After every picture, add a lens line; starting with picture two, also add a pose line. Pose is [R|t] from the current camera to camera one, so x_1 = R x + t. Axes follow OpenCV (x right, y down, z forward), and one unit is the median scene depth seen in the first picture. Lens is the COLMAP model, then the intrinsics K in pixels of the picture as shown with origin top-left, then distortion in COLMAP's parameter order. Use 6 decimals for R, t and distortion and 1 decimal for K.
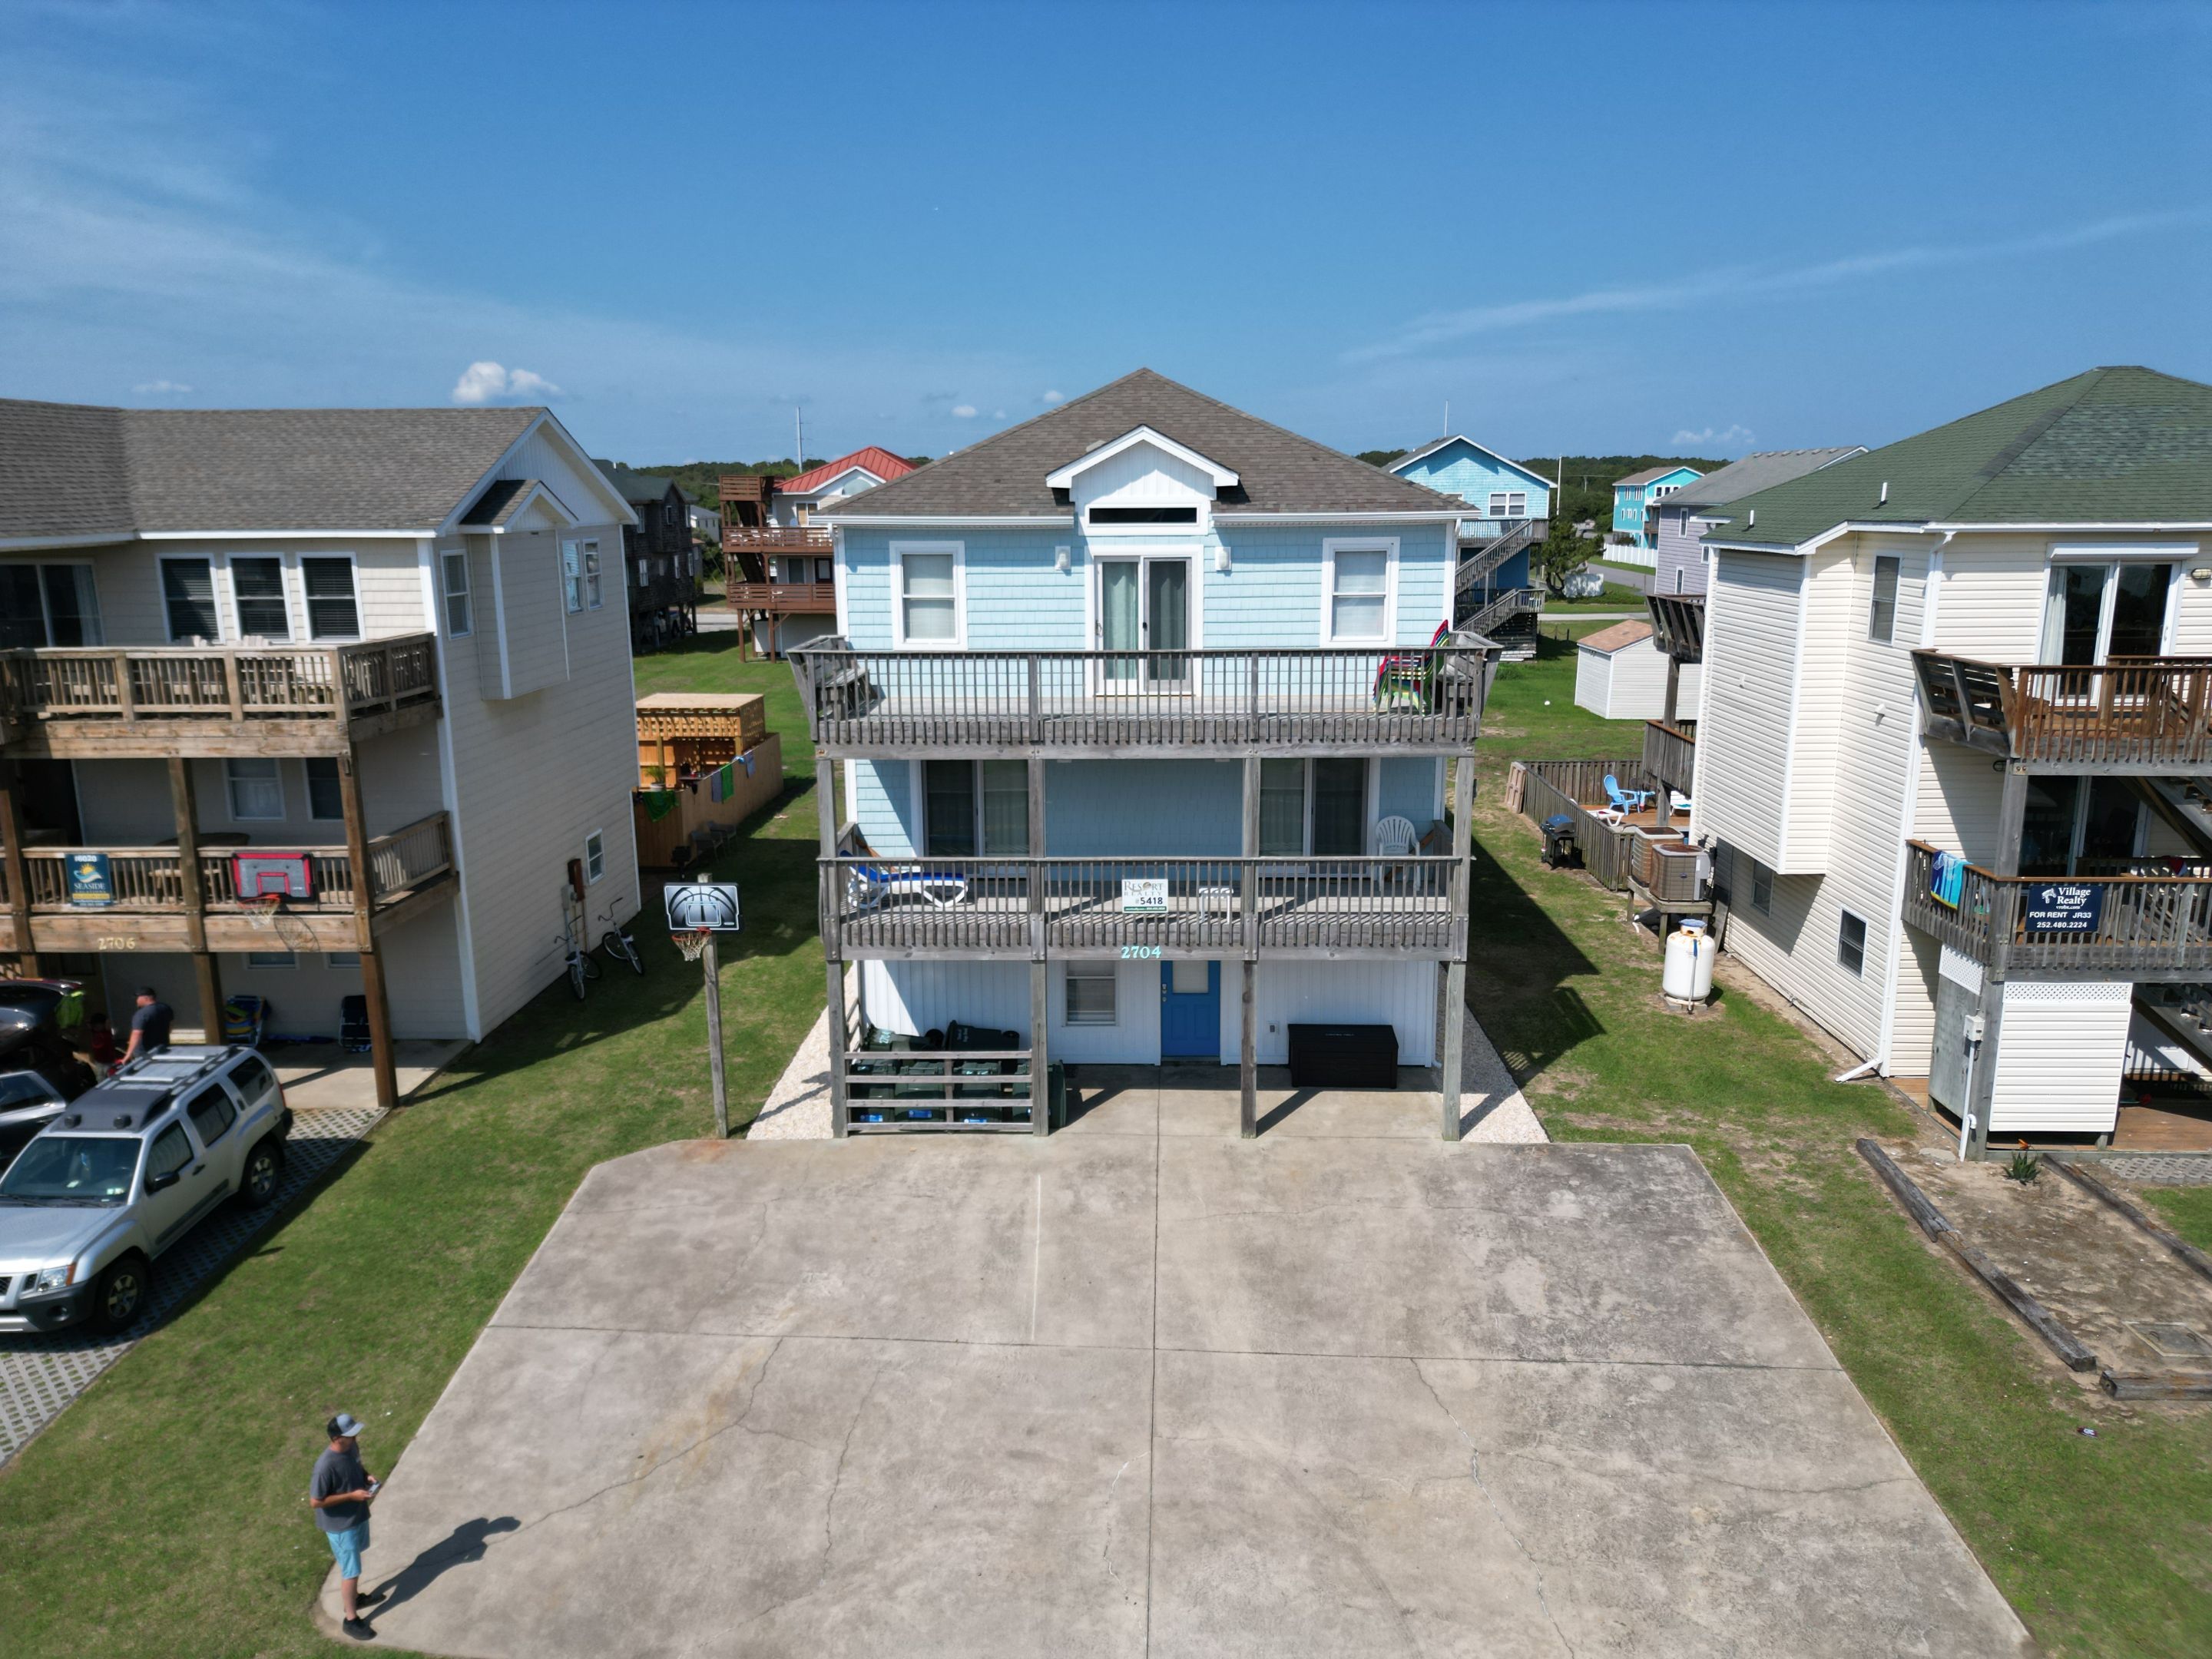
lens RADIAL K [[1553.6, 0, 1103.5], [0, 1553.6, 824.3], [0, 0, 1]] dist [0.053384, -0.049794]
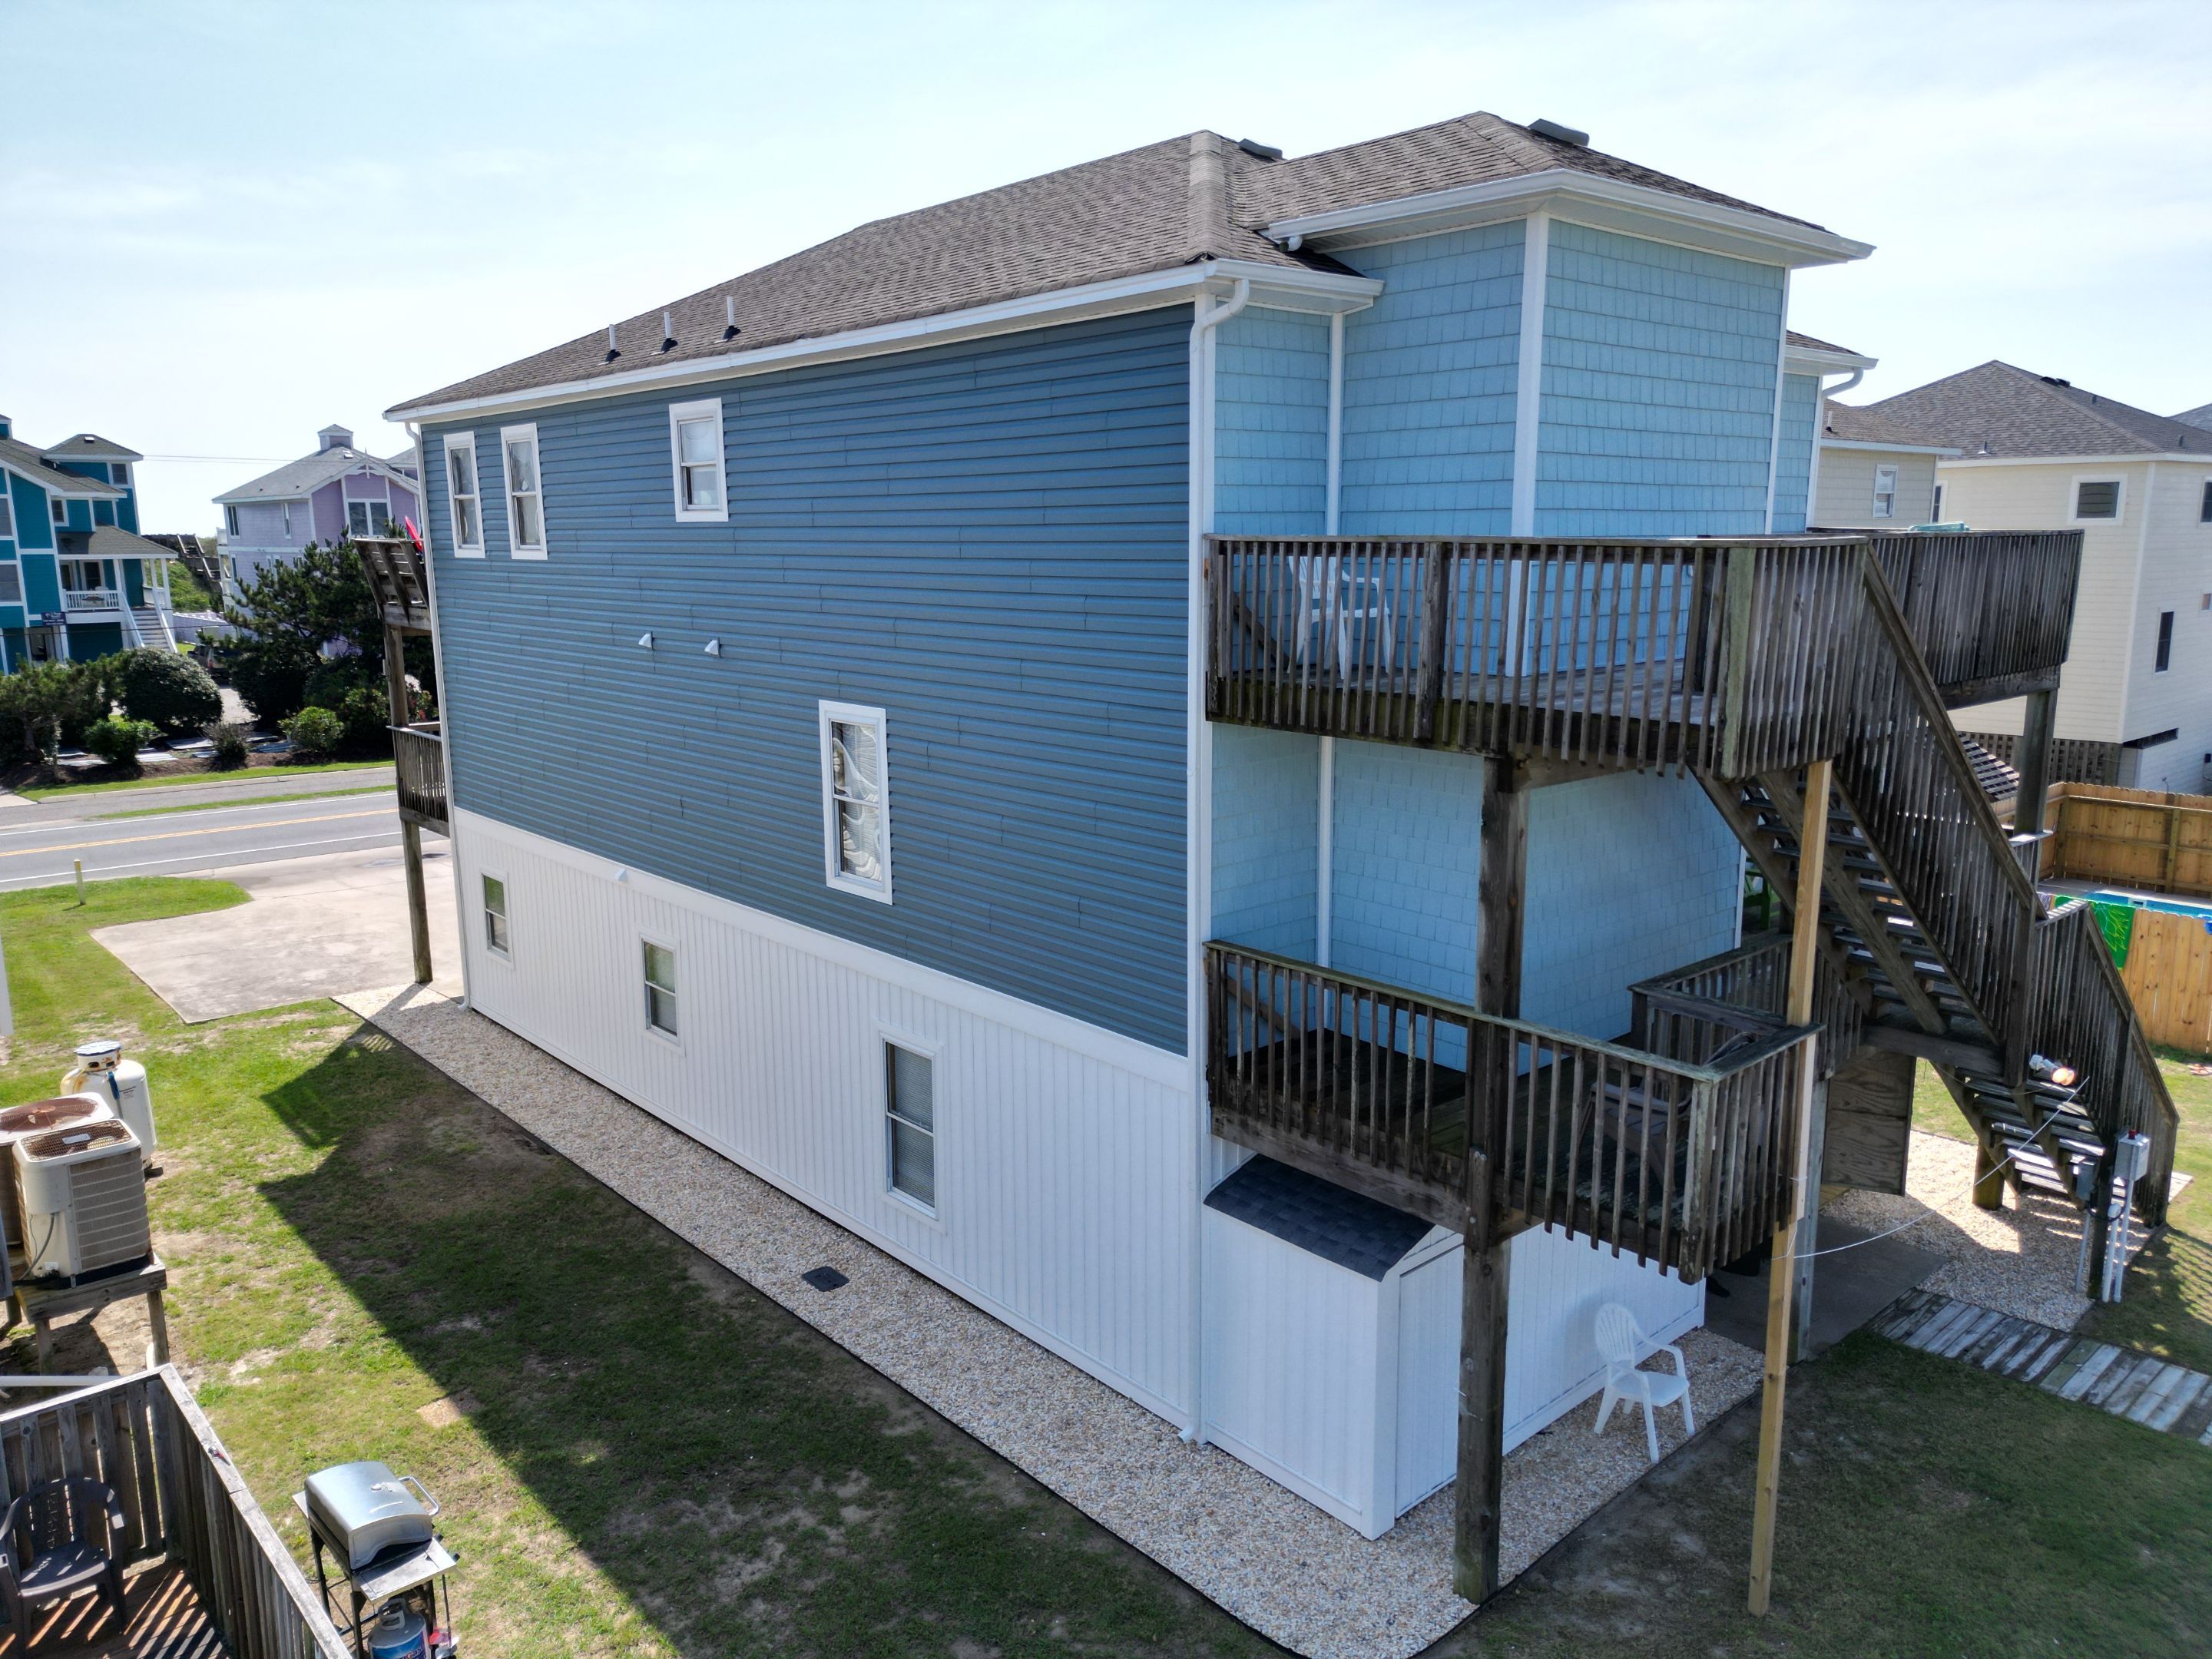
lens RADIAL K [[1553.6, 0, 1103.4], [0, 1553.6, 824.7], [0, 0, 1]] dist [0.053384, -0.049794]
pose [[-0.729420, 0.138931, -0.669810, 0.597953], [-0.127000, 0.934633, 0.332163, -0.341005], [0.672174, 0.327352, -0.664095, 2.015302]]
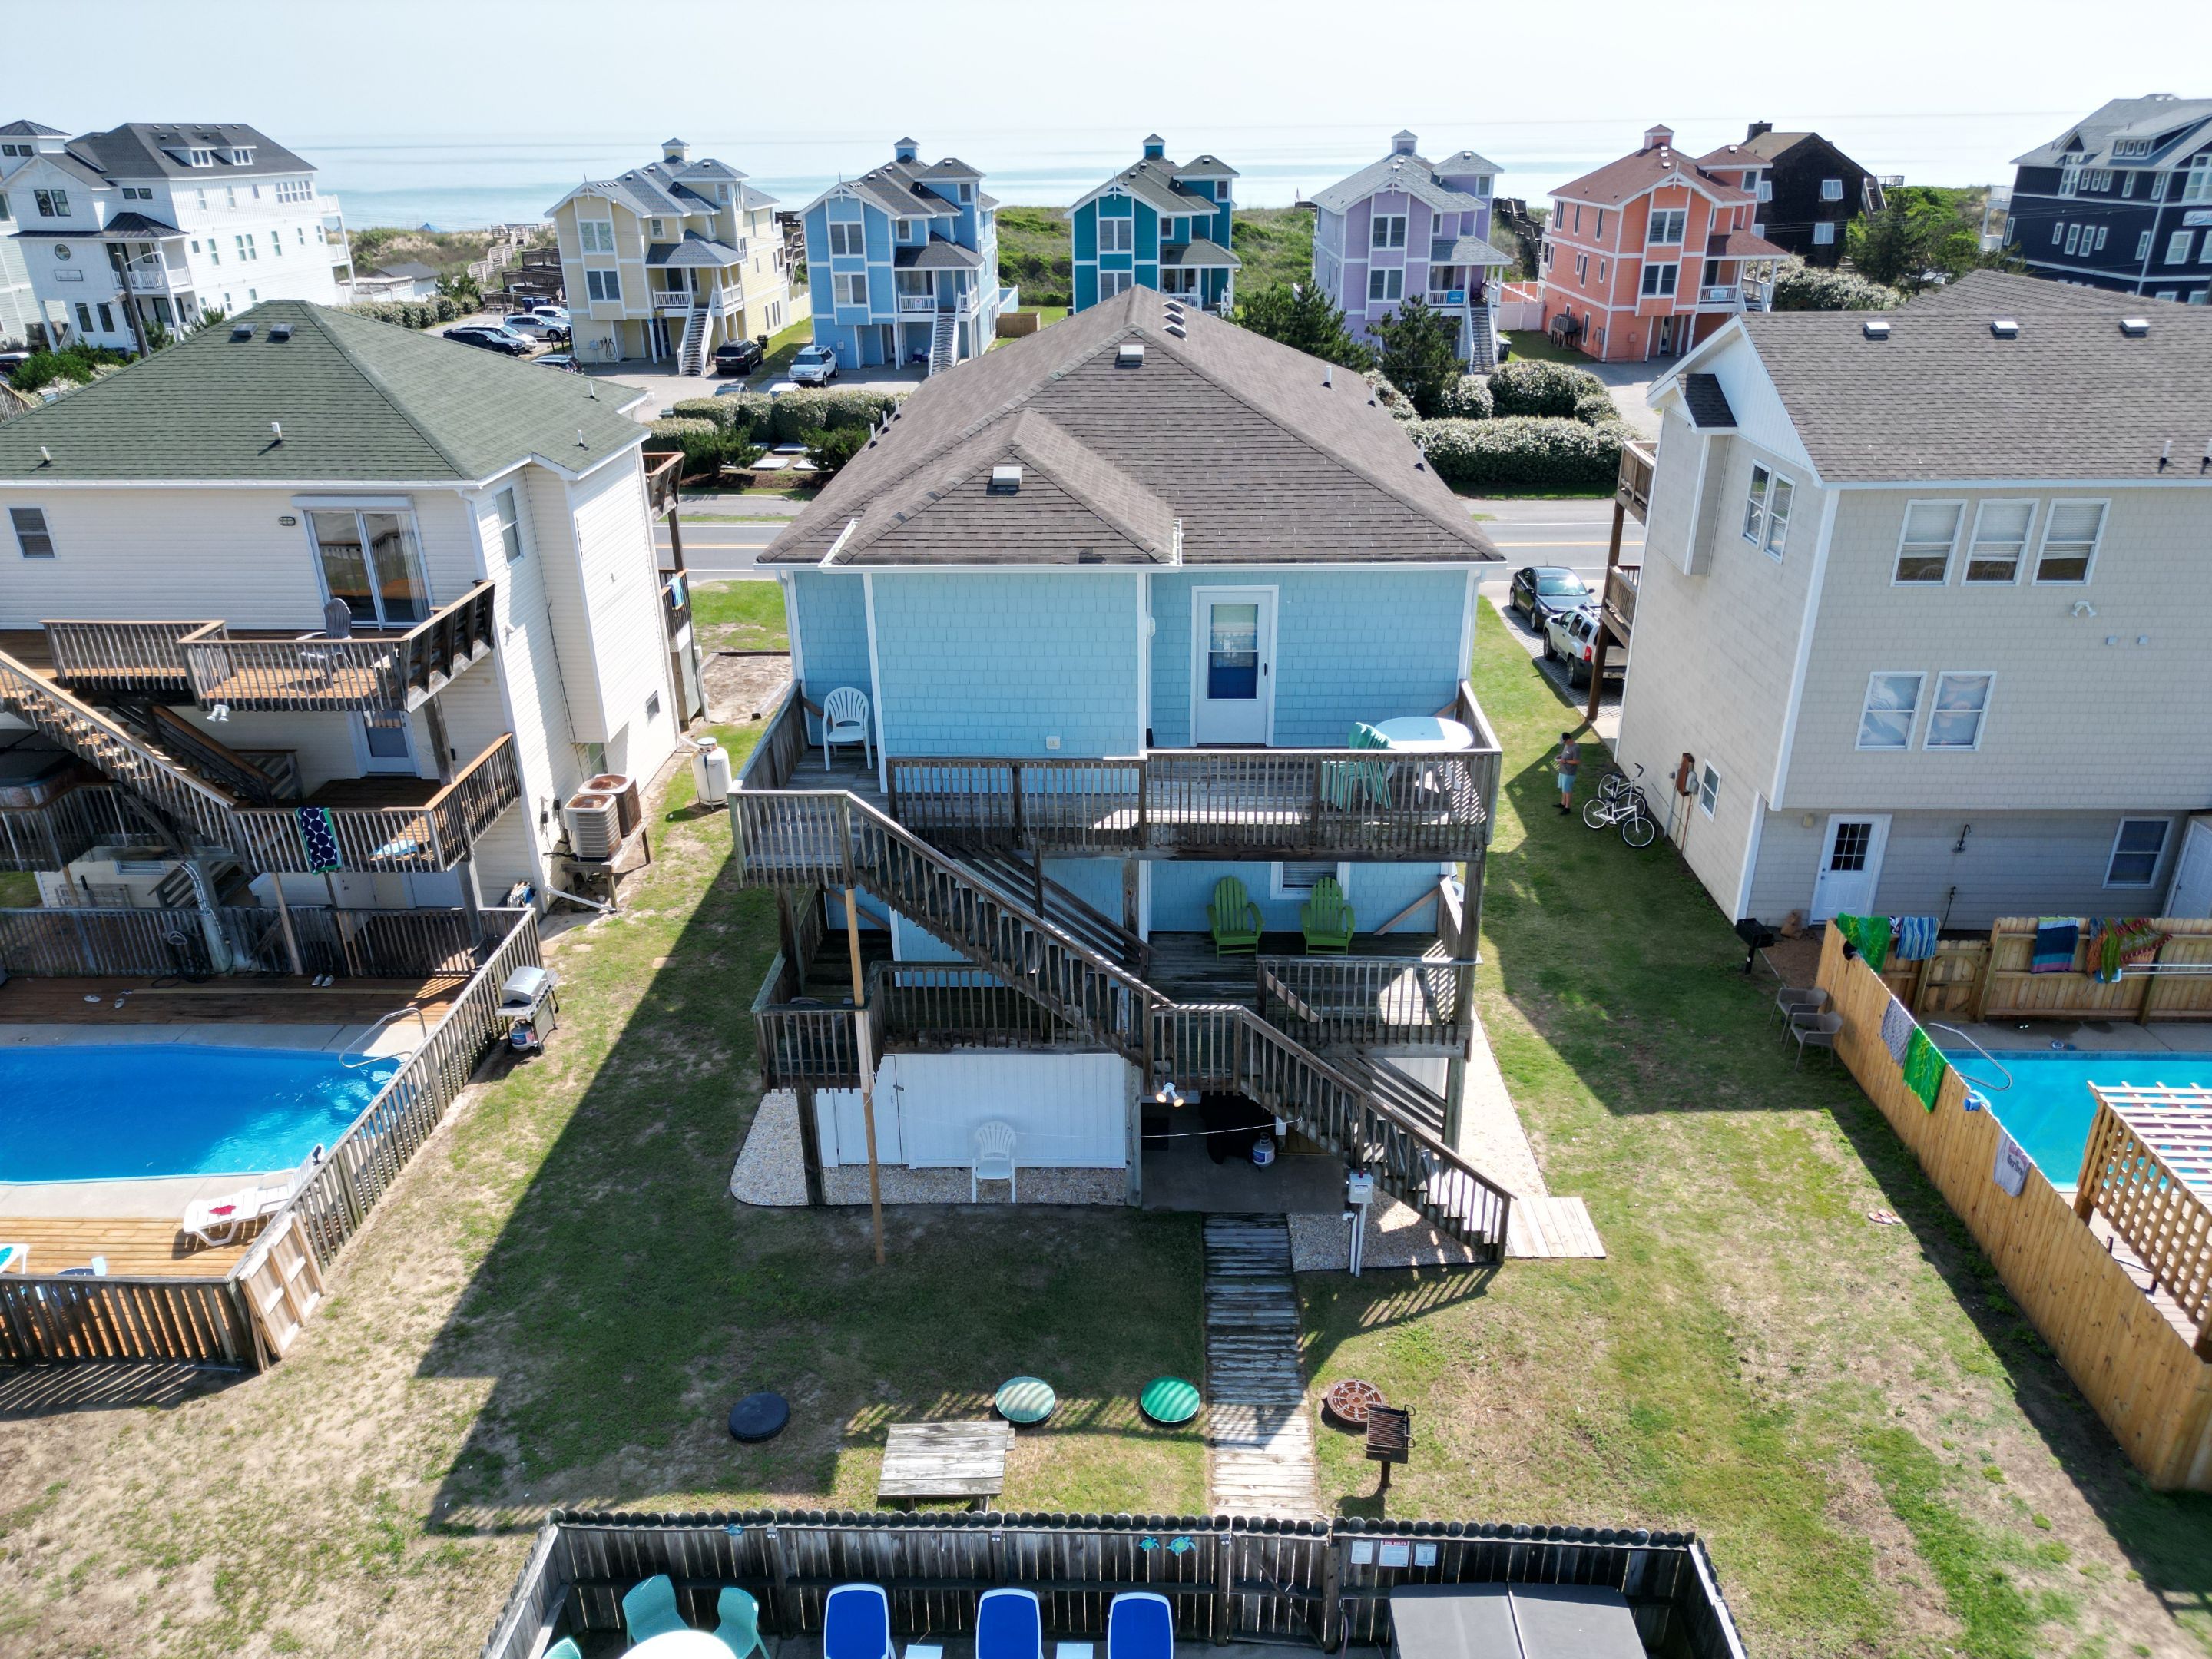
lens RADIAL K [[1553.6, 0, 1105.4], [0, 1553.6, 824.2], [0, 0, 1]] dist [0.053384, -0.049794]
pose [[-0.999771, 0.017796, 0.011925, 0.049638], [0.021409, 0.810598, 0.585211, -0.745094], [0.000748, 0.585333, -0.810793, 2.504919]]
